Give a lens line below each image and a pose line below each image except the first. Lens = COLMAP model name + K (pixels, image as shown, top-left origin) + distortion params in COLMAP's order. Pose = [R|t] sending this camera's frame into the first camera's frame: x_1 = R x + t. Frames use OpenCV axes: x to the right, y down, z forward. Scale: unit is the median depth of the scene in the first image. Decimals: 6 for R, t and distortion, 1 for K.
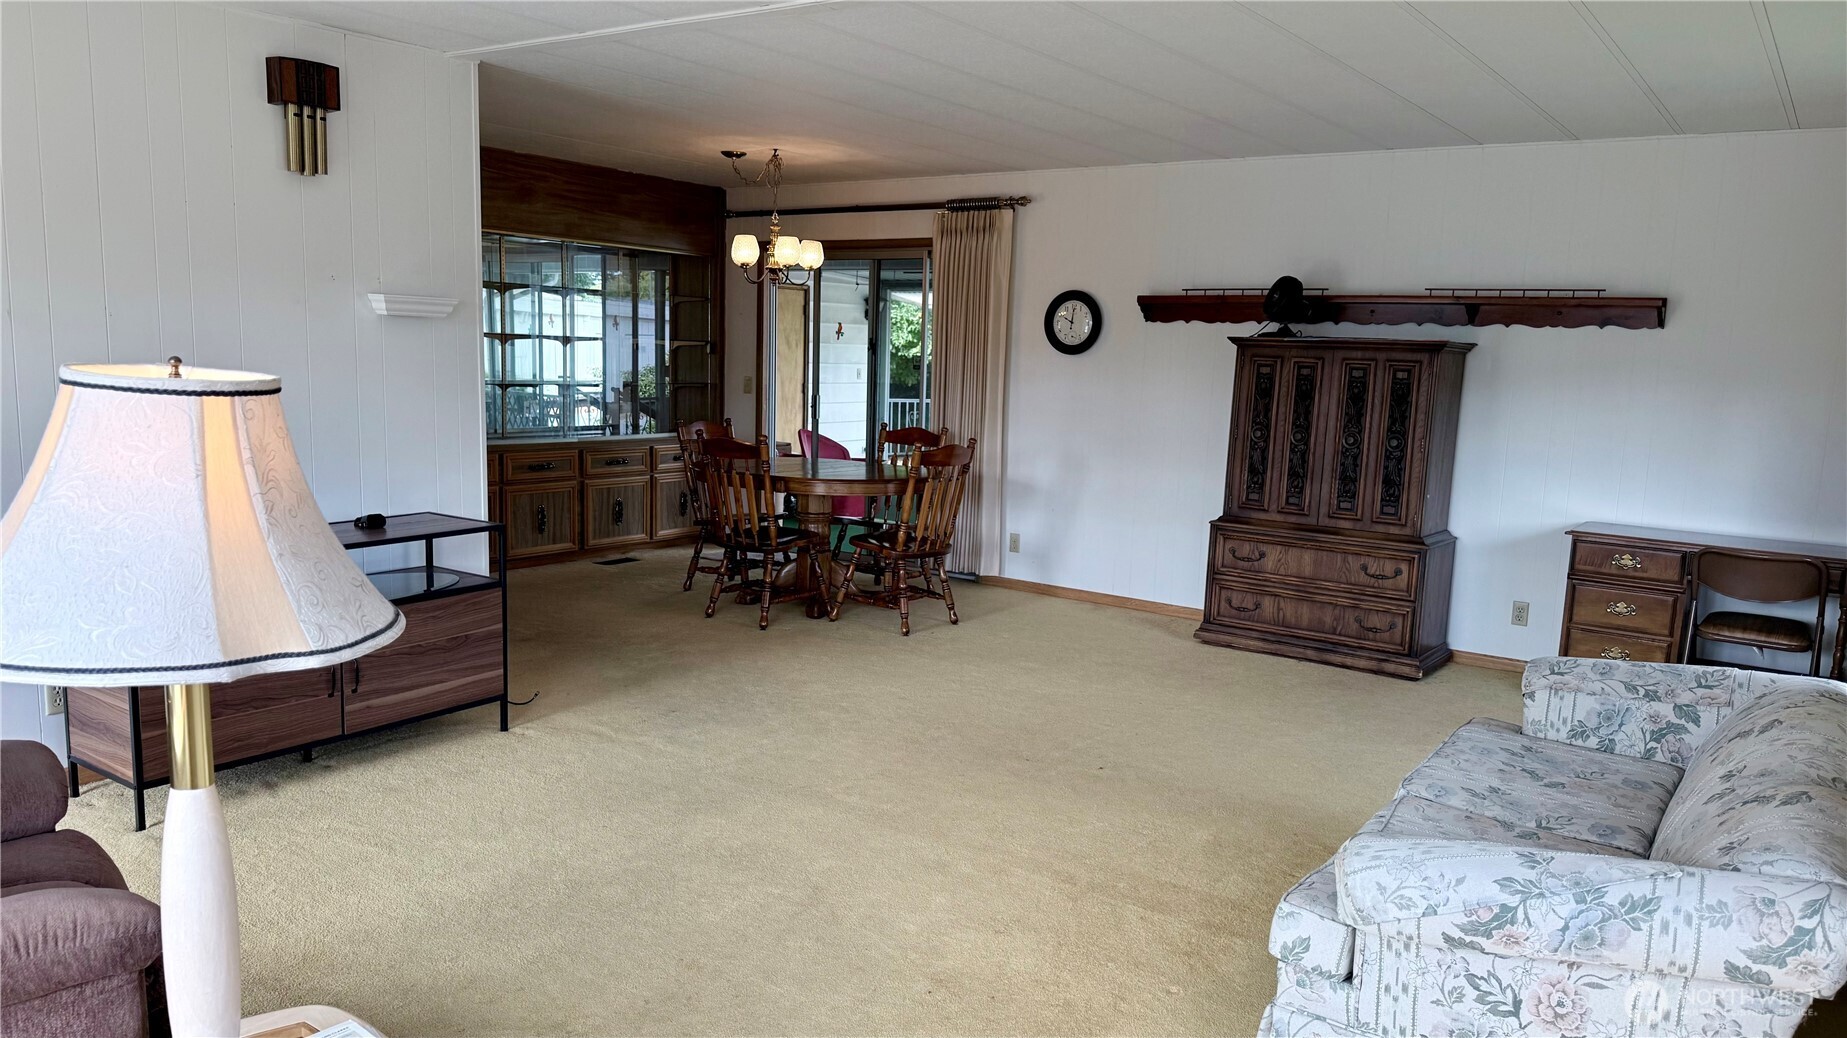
lens RADIAL K [[1299.4, 0, 927.9], [0, 1299.4, 539.5], [0, 0, 1]] dist [0.098379, -0.137595]
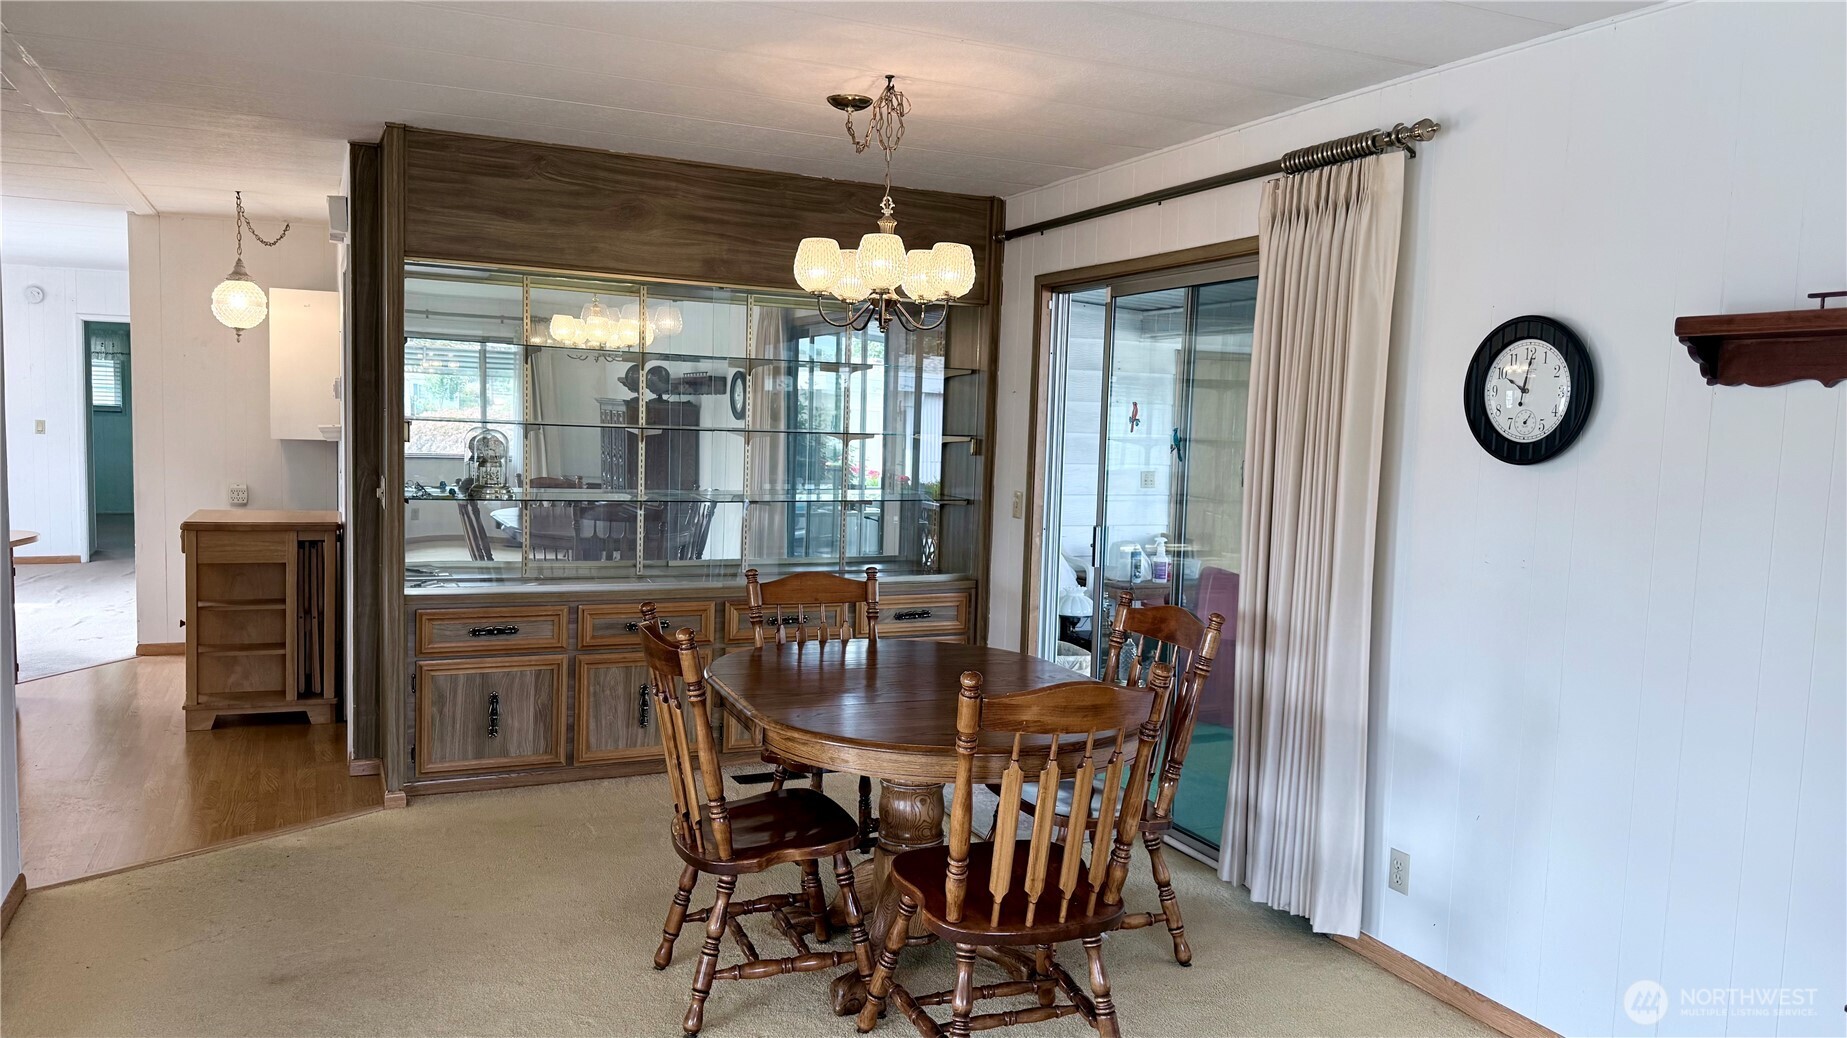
lens RADIAL K [[1299.4, 0, 915.4], [0, 1299.4, 528.3], [0, 0, 1]] dist [0.098379, -0.137595]
pose [[0.865067, 0.036089, -0.500356, 0.170535], [-0.076101, 0.995306, -0.059784, -0.088668], [0.495850, 0.089794, 0.863753, 0.585315]]
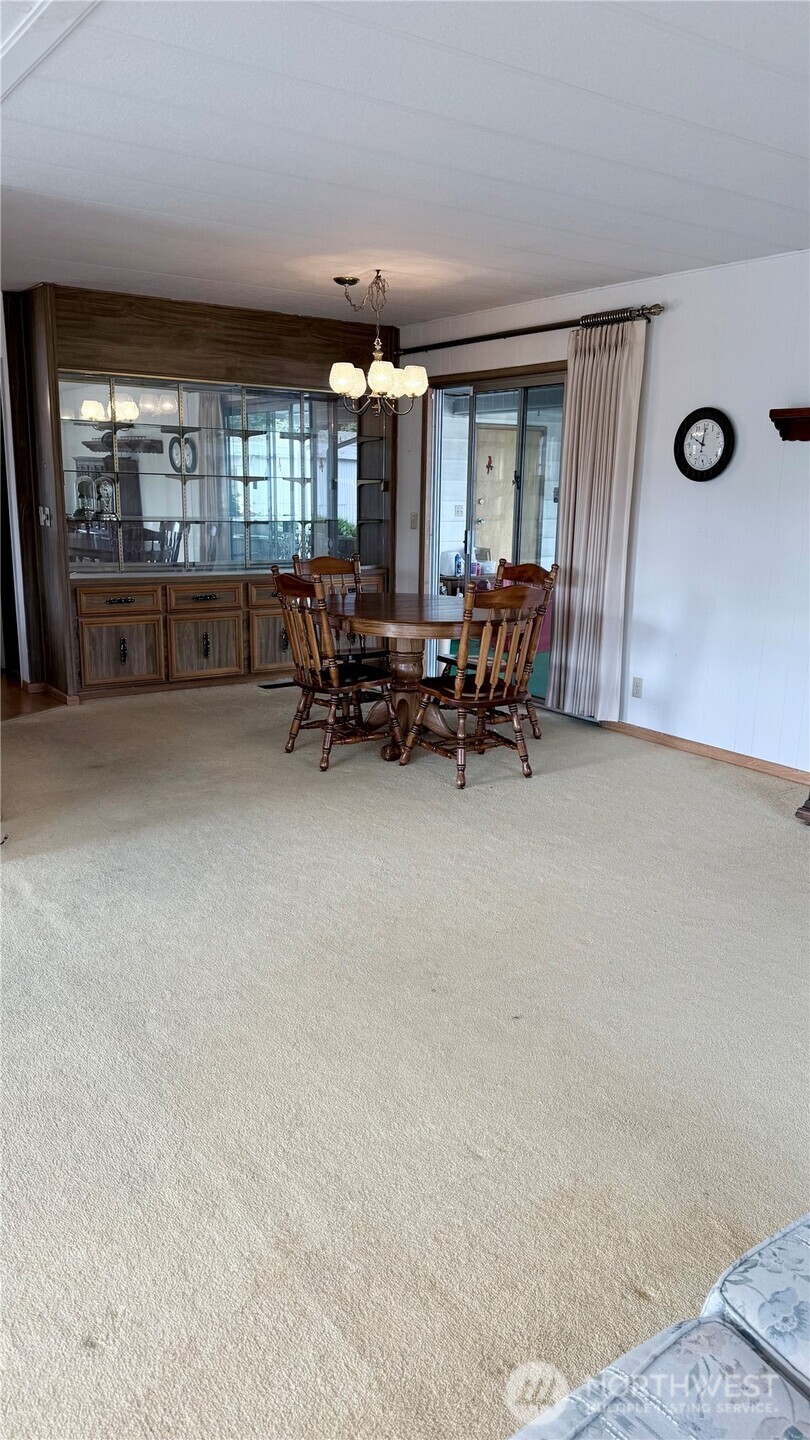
lens RADIAL K [[1013.1, 0, 400.8], [0, 1013.1, 728.9], [0, 0, 1]] dist [0.098379, -0.137595]
pose [[0.941475, 0.061239, -0.331474, 0.176122], [-0.033323, 0.995451, 0.089260, -0.032204], [0.335432, -0.072991, 0.939233, 0.284617]]
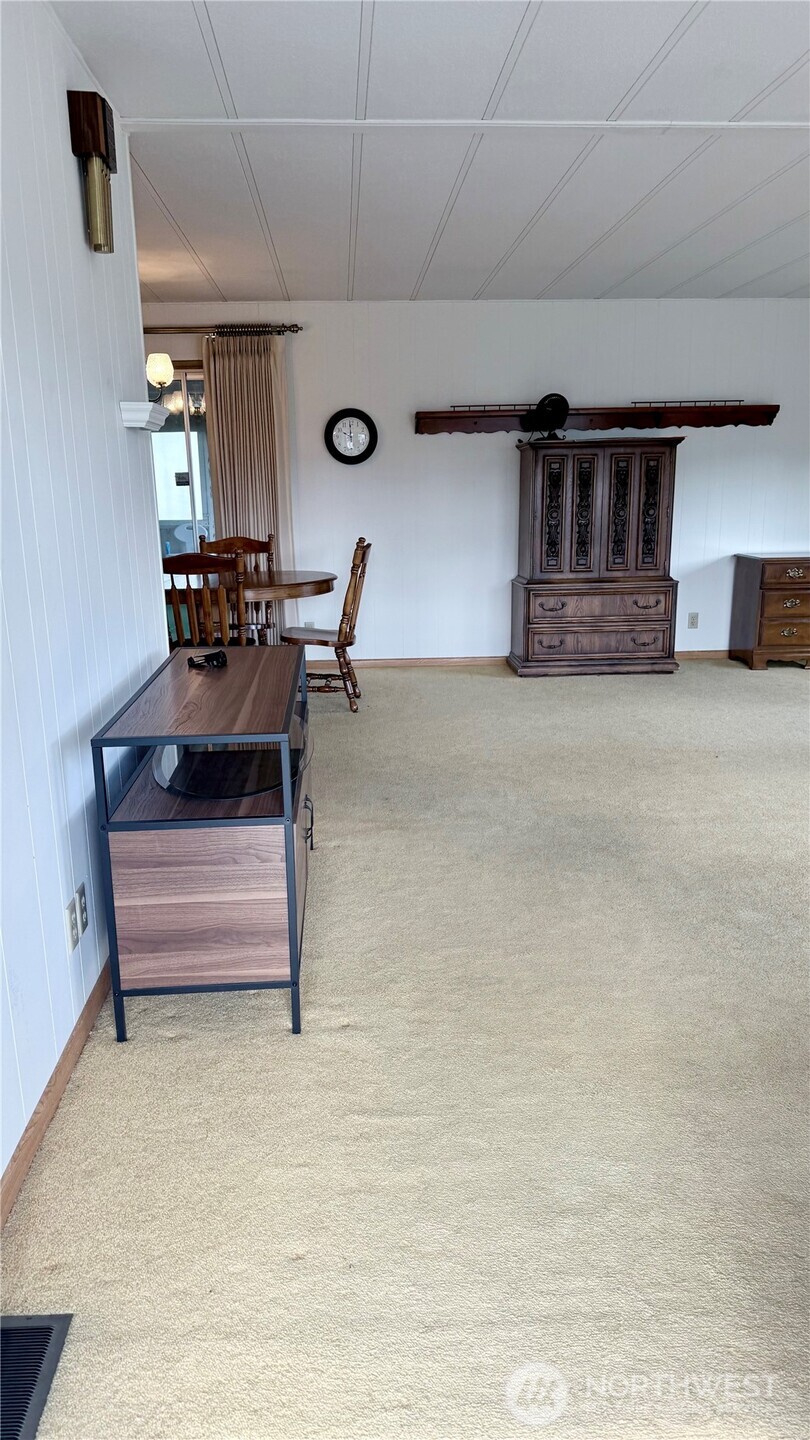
lens RADIAL K [[1013.1, 0, 407.2], [0, 1013.1, 738.2], [0, 0, 1]] dist [0.098379, -0.137595]
pose [[0.774592, -0.202503, 0.599166, -0.511163], [0.138526, 0.978674, 0.151684, -0.033673], [-0.617104, -0.034493, 0.786125, 0.244575]]
